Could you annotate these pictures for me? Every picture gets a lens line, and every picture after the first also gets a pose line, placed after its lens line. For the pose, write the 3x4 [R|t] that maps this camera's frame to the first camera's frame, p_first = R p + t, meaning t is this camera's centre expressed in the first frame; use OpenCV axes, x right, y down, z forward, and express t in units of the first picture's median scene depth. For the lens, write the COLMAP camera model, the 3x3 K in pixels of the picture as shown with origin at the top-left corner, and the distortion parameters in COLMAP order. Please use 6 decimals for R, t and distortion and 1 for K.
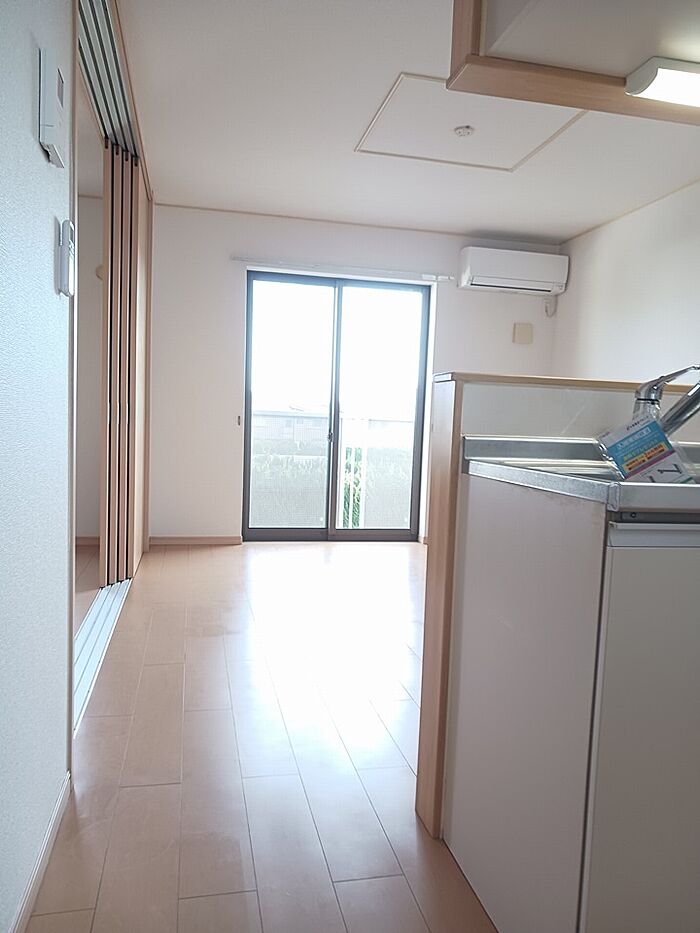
lens RADIAL K [[733.7, 0, 350.6], [0, 733.7, 464.6], [0, 0, 1]] dist [0.008921, -0.005308]
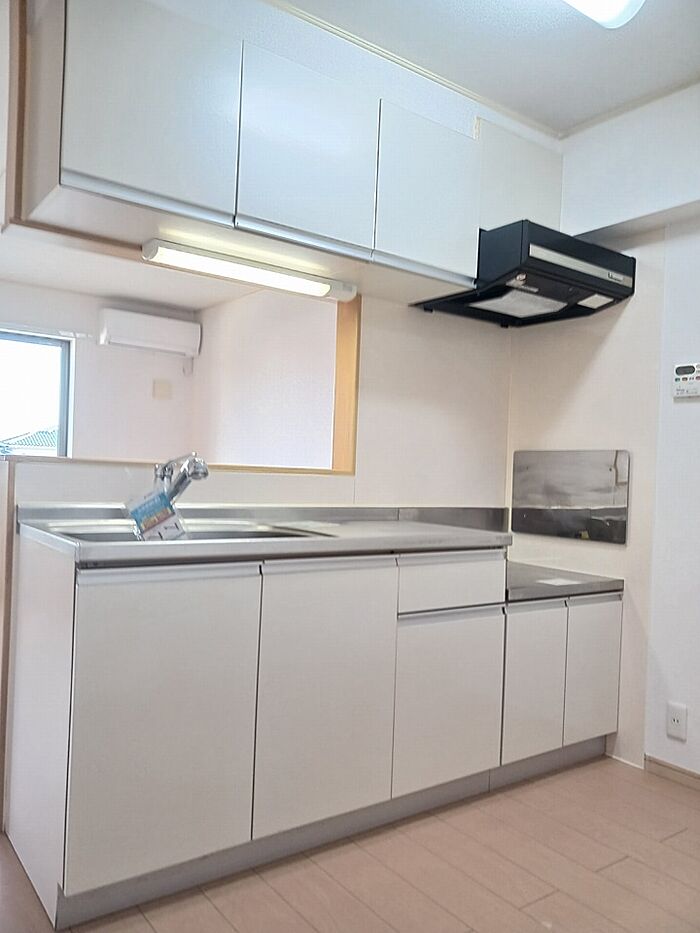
lens RADIAL K [[733.7, 0, 351.5], [0, 733.7, 473.6], [0, 0, 1]] dist [0.008921, -0.005308]
pose [[0.911304, 0.001431, 0.411731, 0.159152], [0.015241, 0.999191, -0.037206, -0.035640], [-0.411451, 0.040181, 0.910546, -0.404682]]
